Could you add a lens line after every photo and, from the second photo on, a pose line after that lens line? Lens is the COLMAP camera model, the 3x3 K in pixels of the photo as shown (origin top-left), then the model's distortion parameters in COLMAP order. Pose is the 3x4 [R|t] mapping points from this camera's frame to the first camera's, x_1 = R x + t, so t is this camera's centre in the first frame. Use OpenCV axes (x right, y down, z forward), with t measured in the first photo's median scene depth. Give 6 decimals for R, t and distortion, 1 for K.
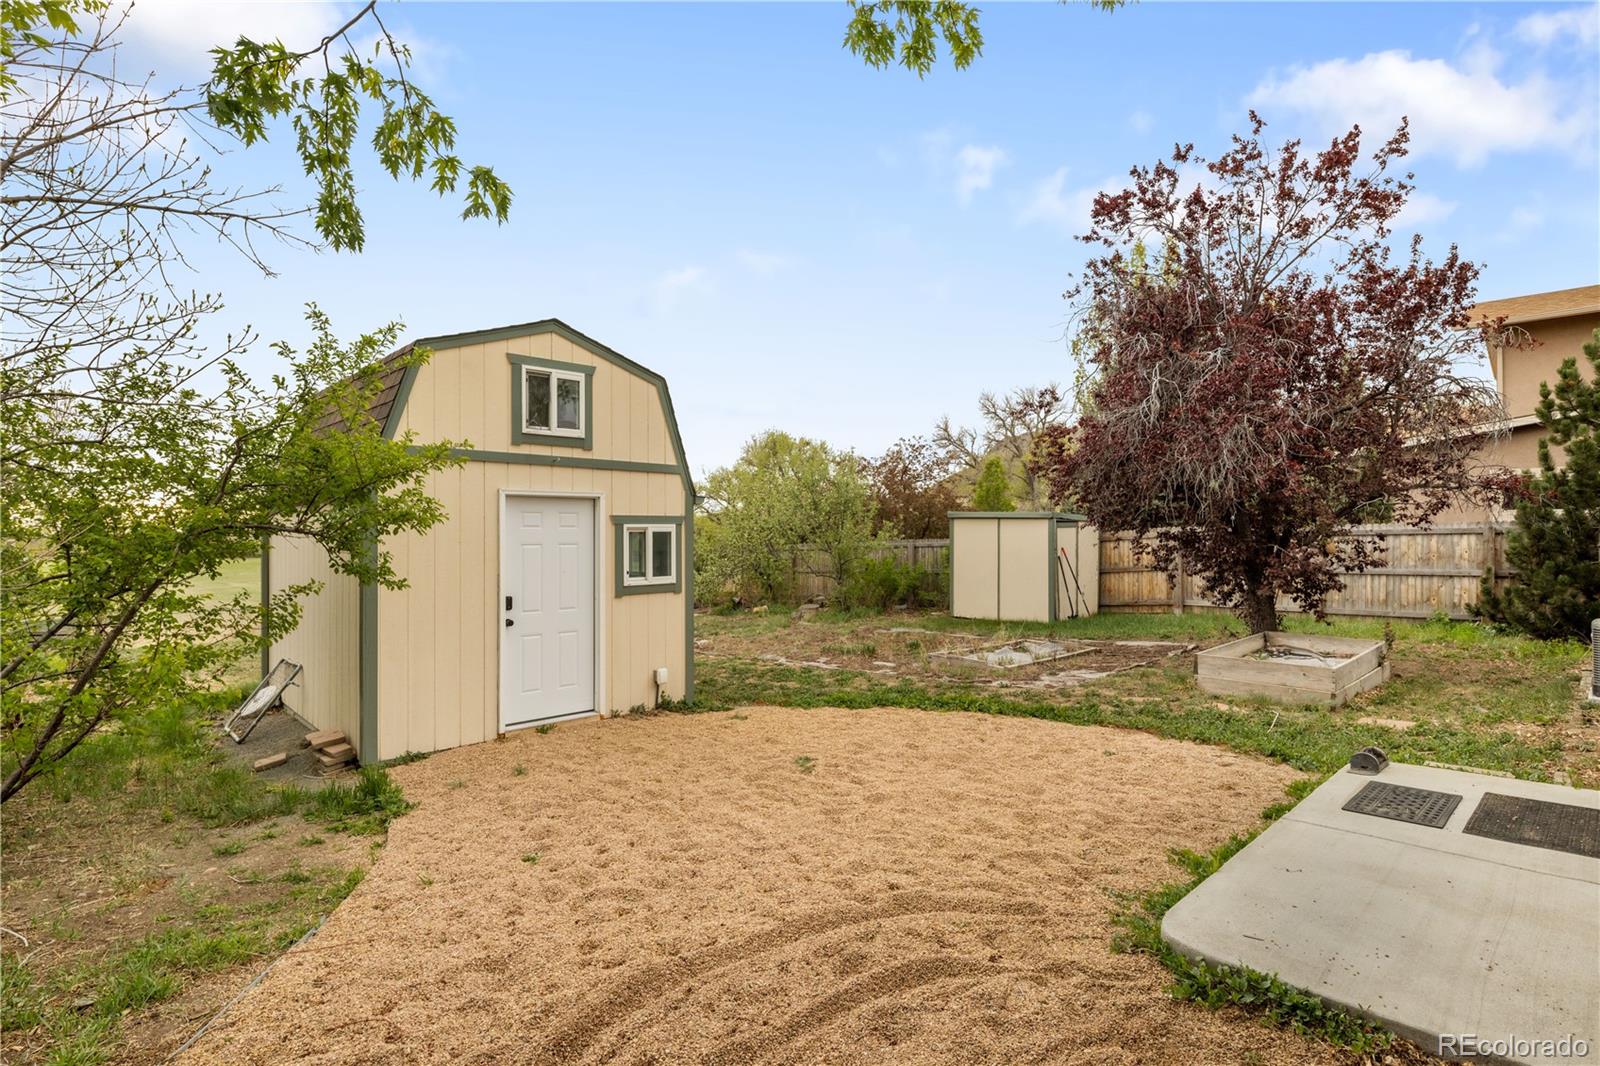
lens RADIAL K [[801.3, 0, 798.5], [0, 801.3, 527.9], [0, 0, 1]] dist [-0.000557, -0.000370]
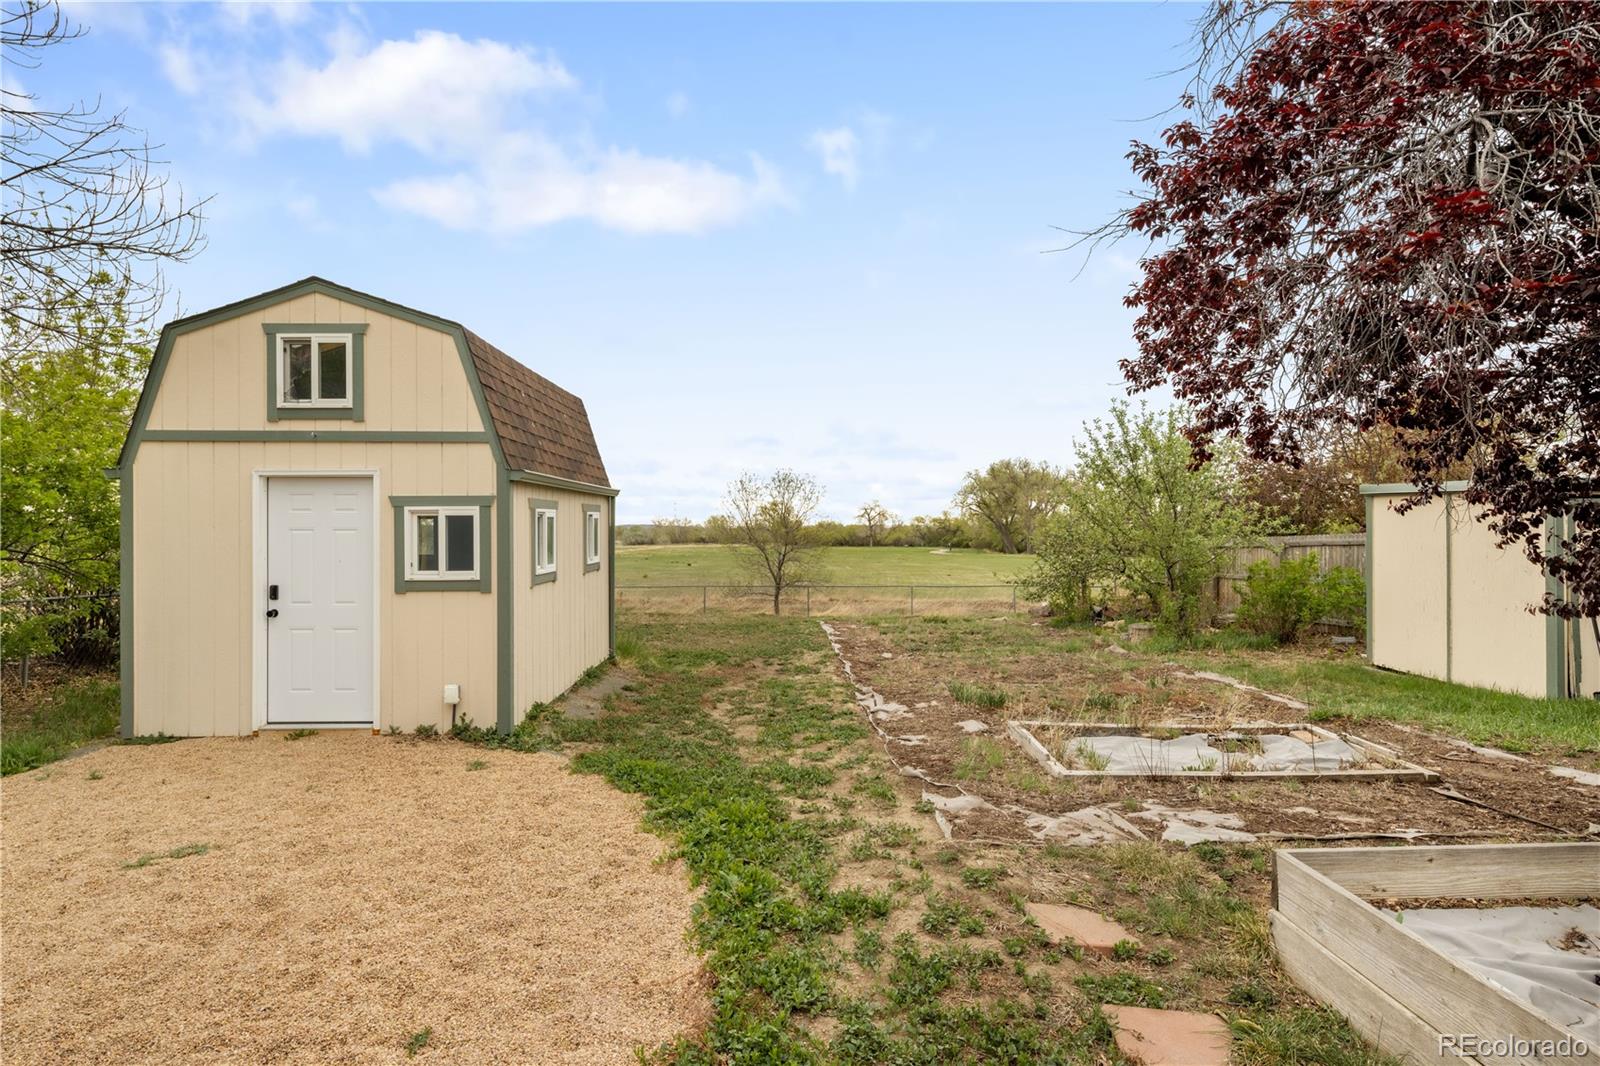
lens RADIAL K [[809.6, 0, 798.0], [0, 809.6, 521.3], [0, 0, 1]] dist [0.001659, -0.000094]
pose [[0.727040, 0.001254, -0.686594, 0.675012], [0.002391, 0.999988, 0.004357, 0.008207], [0.686591, -0.004809, 0.727028, 0.680240]]
